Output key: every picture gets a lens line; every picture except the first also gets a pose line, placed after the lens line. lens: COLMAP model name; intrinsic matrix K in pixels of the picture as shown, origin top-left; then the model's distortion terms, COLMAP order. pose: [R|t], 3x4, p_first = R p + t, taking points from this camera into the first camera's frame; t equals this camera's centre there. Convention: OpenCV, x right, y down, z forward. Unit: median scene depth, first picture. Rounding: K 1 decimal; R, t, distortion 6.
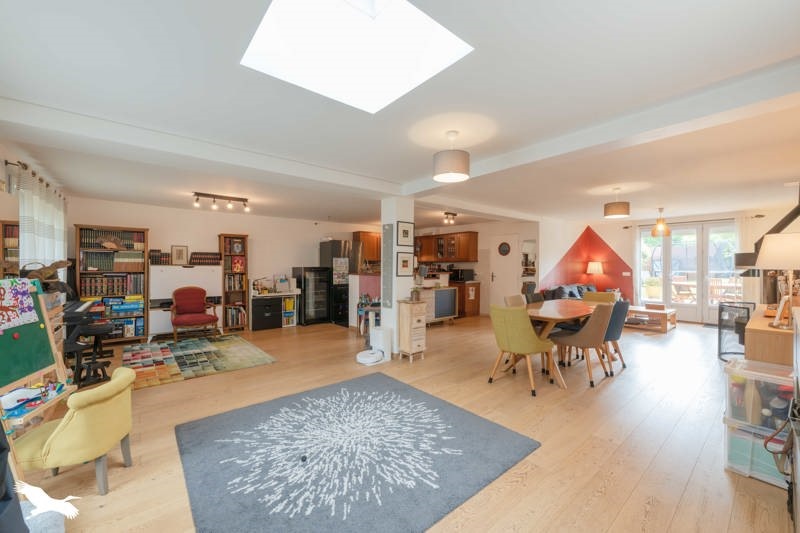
lens RADIAL K [[316.4, 0, 403.4], [0, 316.4, 265.9], [0, 0, 1]] dist [-0.000585, 0.000045]
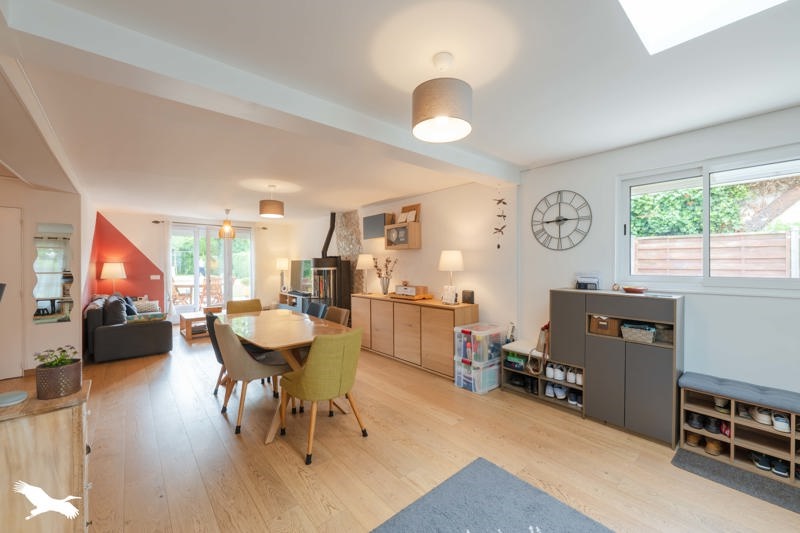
lens RADIAL K [[316.4, 0, 403.2], [0, 316.4, 265.6], [0, 0, 1]] dist [-0.000585, 0.000045]
pose [[-0.028482, -0.009978, 0.999545, -0.197708], [0.004398, 0.999939, 0.010107, -0.014206], [-0.999585, 0.004684, -0.028436, 0.480088]]
